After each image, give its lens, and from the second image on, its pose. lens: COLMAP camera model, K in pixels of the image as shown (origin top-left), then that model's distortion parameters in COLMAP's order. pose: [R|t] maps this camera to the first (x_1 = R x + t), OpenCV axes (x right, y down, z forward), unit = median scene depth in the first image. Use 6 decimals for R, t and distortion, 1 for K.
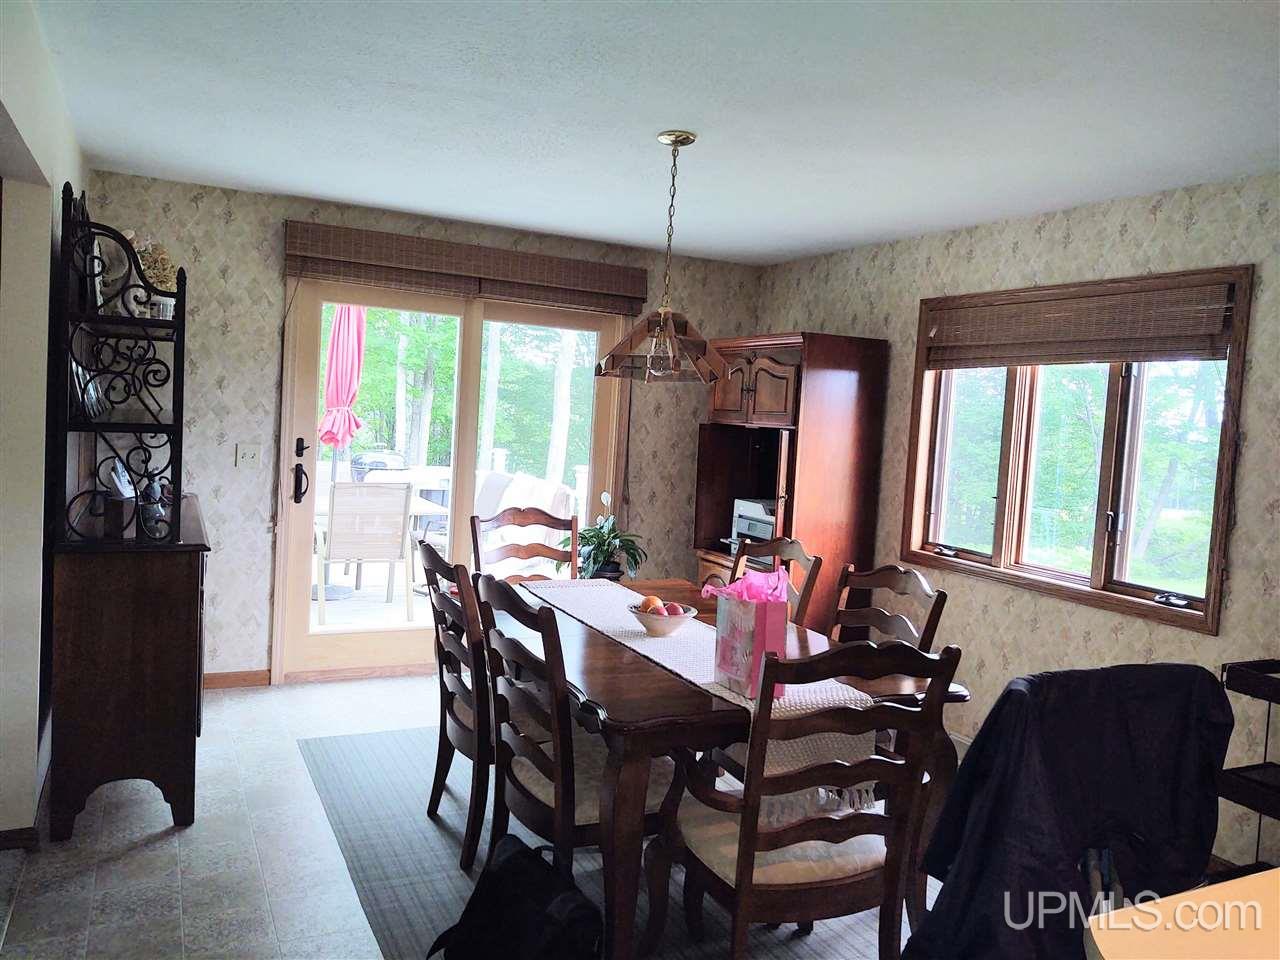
lens RADIAL K [[964.6, 0, 630.1], [0, 964.6, 472.2], [0, 0, 1]] dist [0.032292, -0.063720]
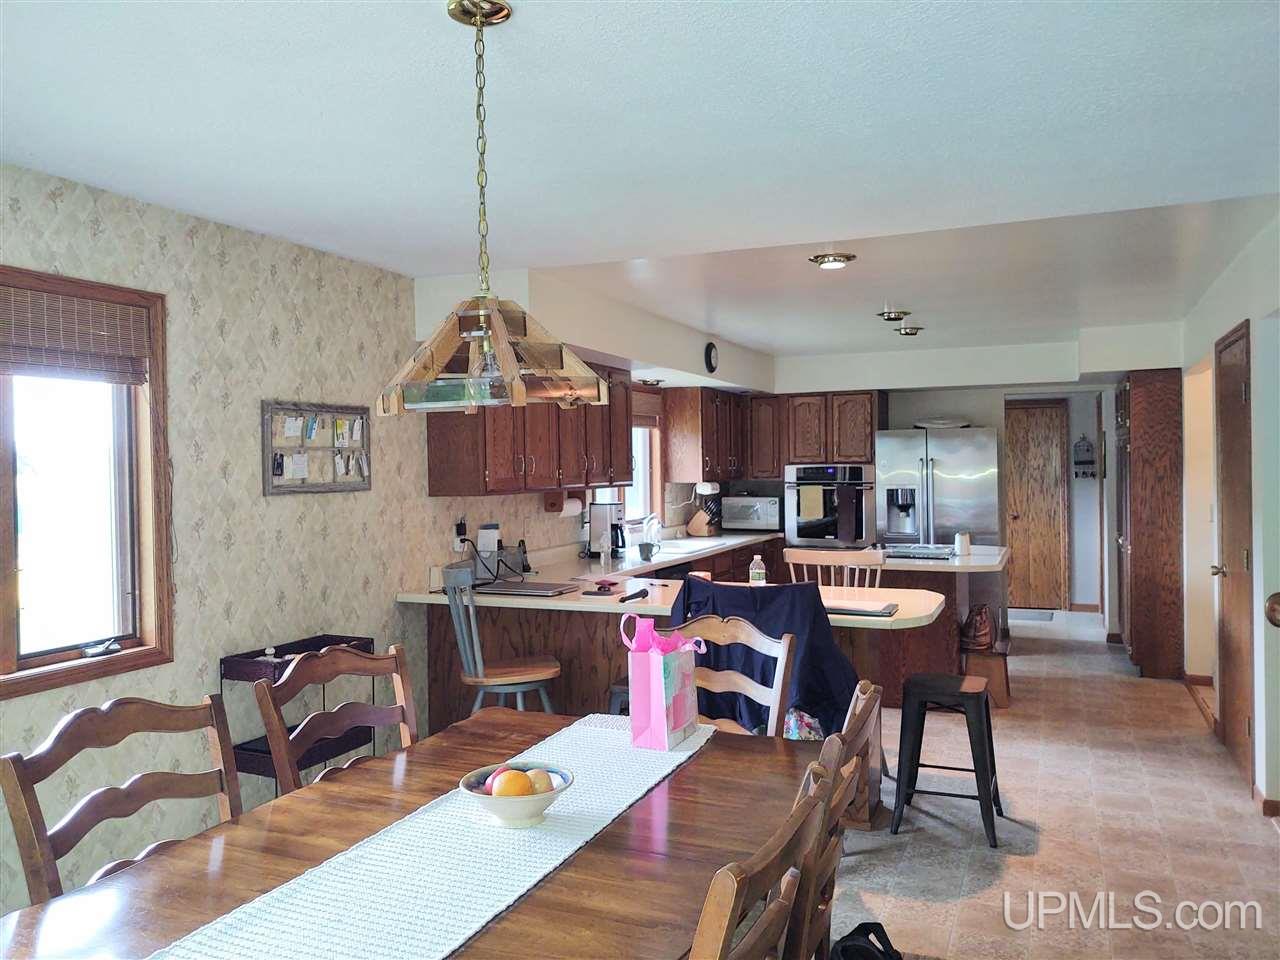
lens RADIAL K [[964.6, 0, 625.8], [0, 964.6, 481.2], [0, 0, 1]] dist [0.032292, -0.063720]
pose [[-0.641930, -0.062152, 0.764240, -0.326824], [0.023334, 0.994664, 0.100492, -0.077074], [-0.766408, 0.082342, -0.637055, 0.905114]]
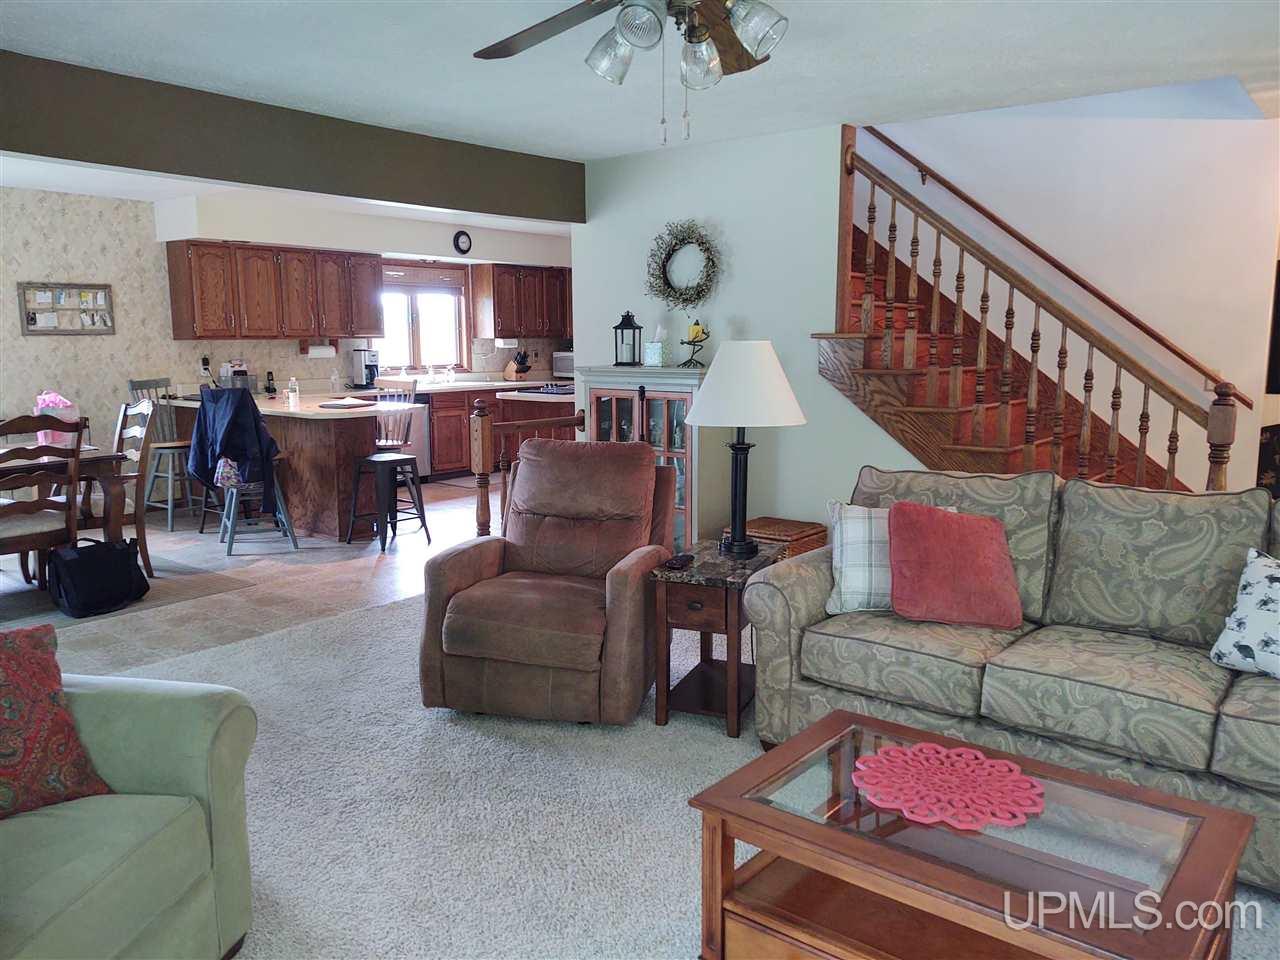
lens RADIAL K [[964.6, 0, 637.2], [0, 964.6, 485.4], [0, 0, 1]] dist [0.032292, -0.063720]
pose [[-0.425048, -0.198652, 0.883104, -1.262745], [0.032351, 0.971664, 0.234144, -0.083581], [-0.904593, 0.128092, -0.406577, 0.400795]]
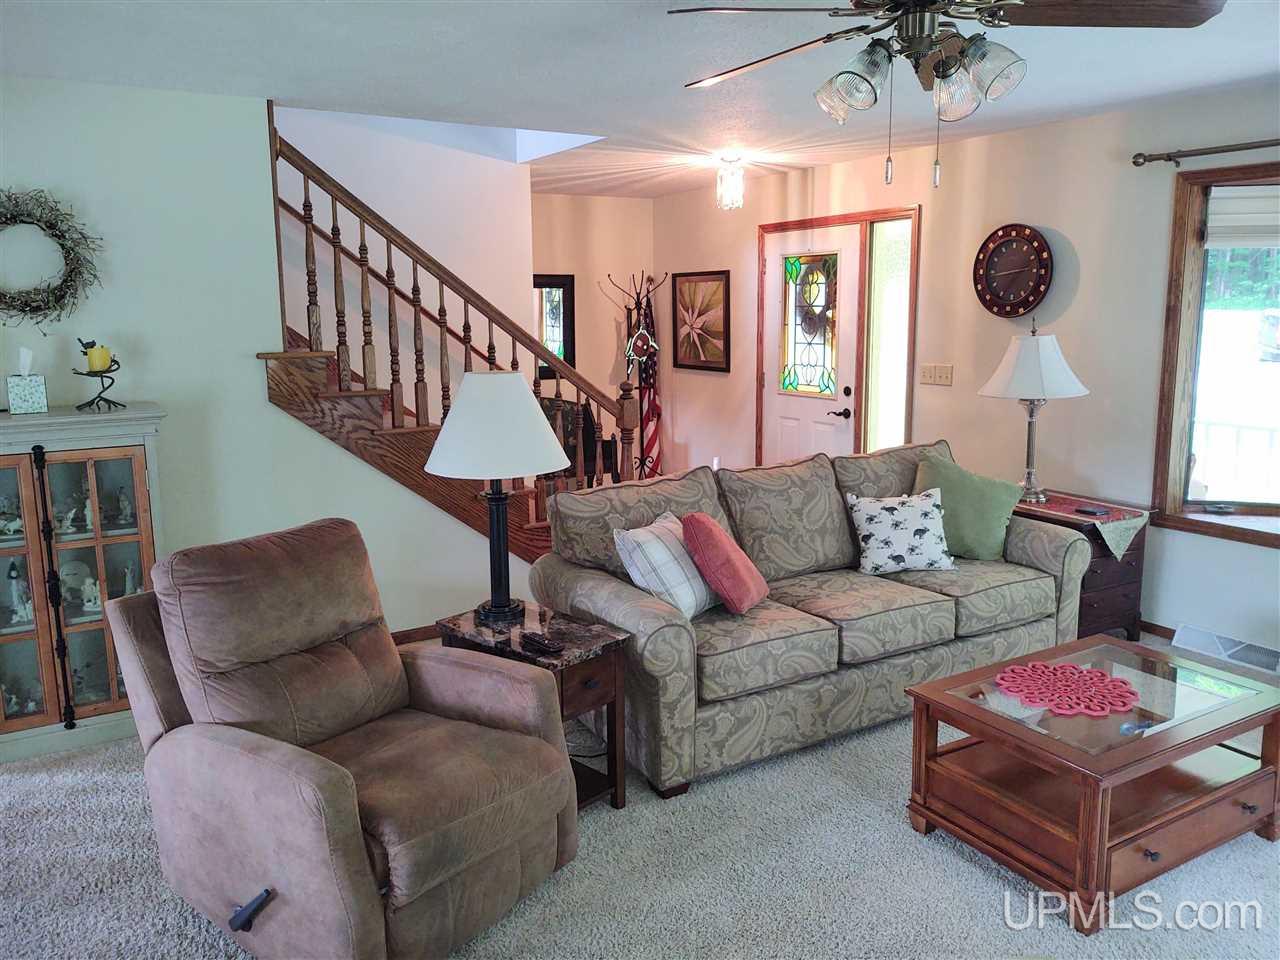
lens RADIAL K [[964.6, 0, 635.1], [0, 964.6, 473.5], [0, 0, 1]] dist [0.032292, -0.063720]
pose [[-0.995531, -0.037374, -0.086722, -0.625125], [-0.055968, 0.973194, 0.223074, -0.097117], [0.076060, 0.226930, -0.970936, 0.658130]]
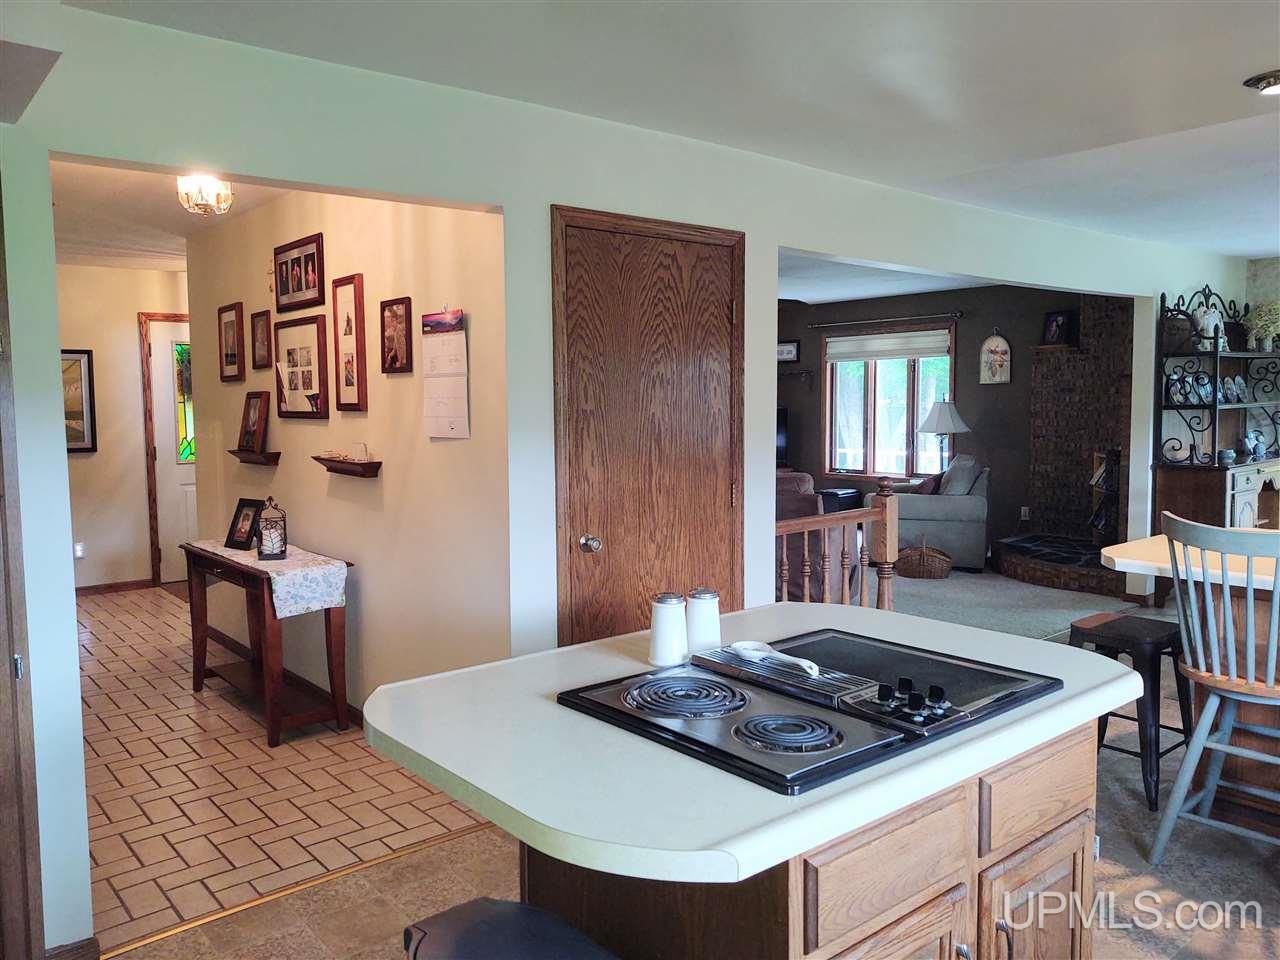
lens RADIAL K [[964.6, 0, 624.0], [0, 964.6, 473.8], [0, 0, 1]] dist [0.032292, -0.063720]
pose [[0.228486, 0.012926, -0.973461, 0.781274], [-0.032851, 0.999445, 0.005560, 0.080131], [0.972993, 0.030709, 0.228783, -0.398761]]
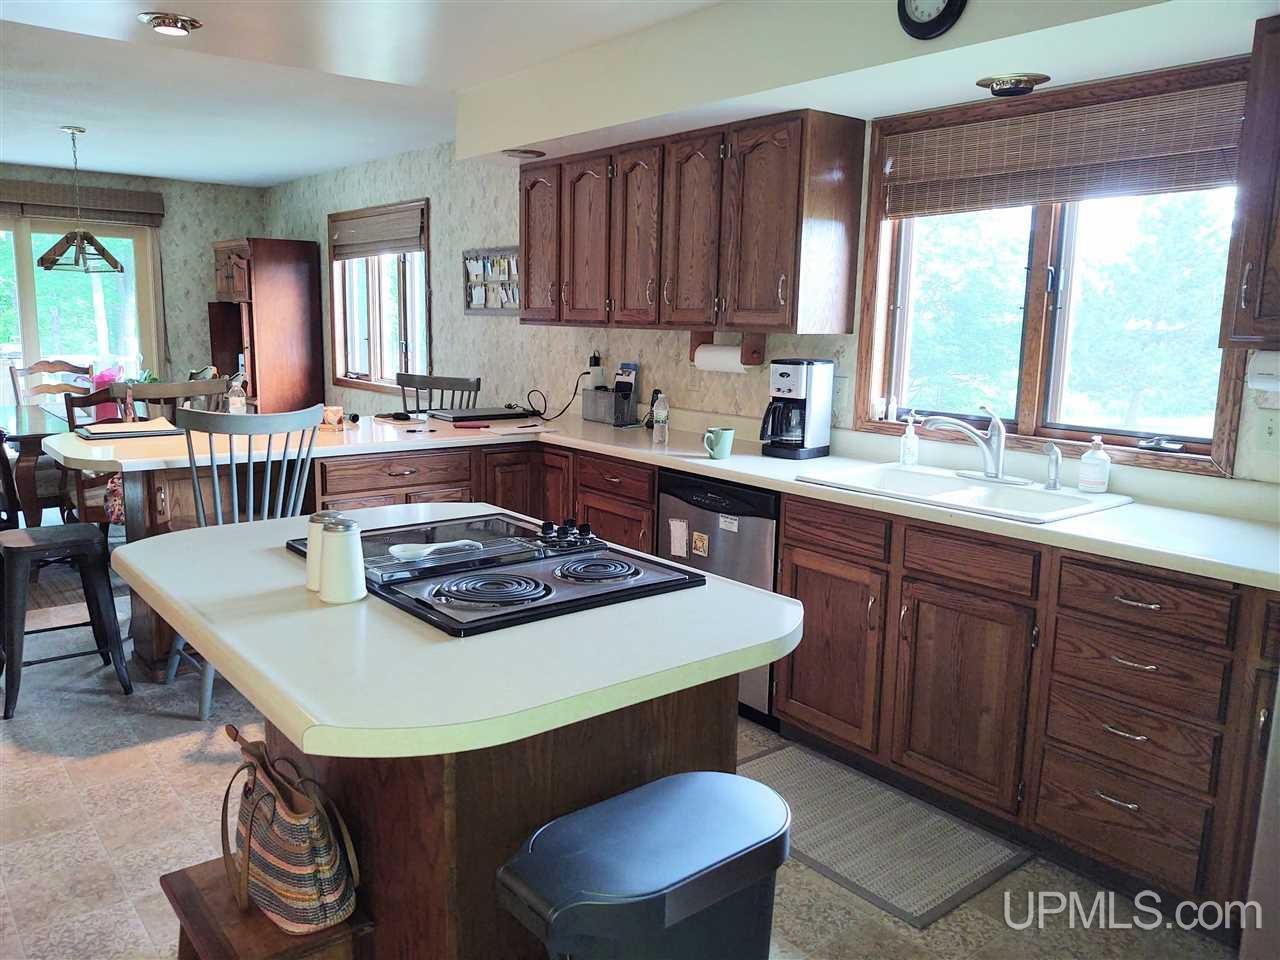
lens RADIAL K [[964.6, 0, 633.9], [0, 964.6, 470.6], [0, 0, 1]] dist [0.032292, -0.063720]
pose [[0.973378, -0.077602, 0.215671, 0.416311], [0.053994, 0.992094, 0.113284, 0.080175], [-0.222757, -0.098623, 0.969872, -0.660262]]
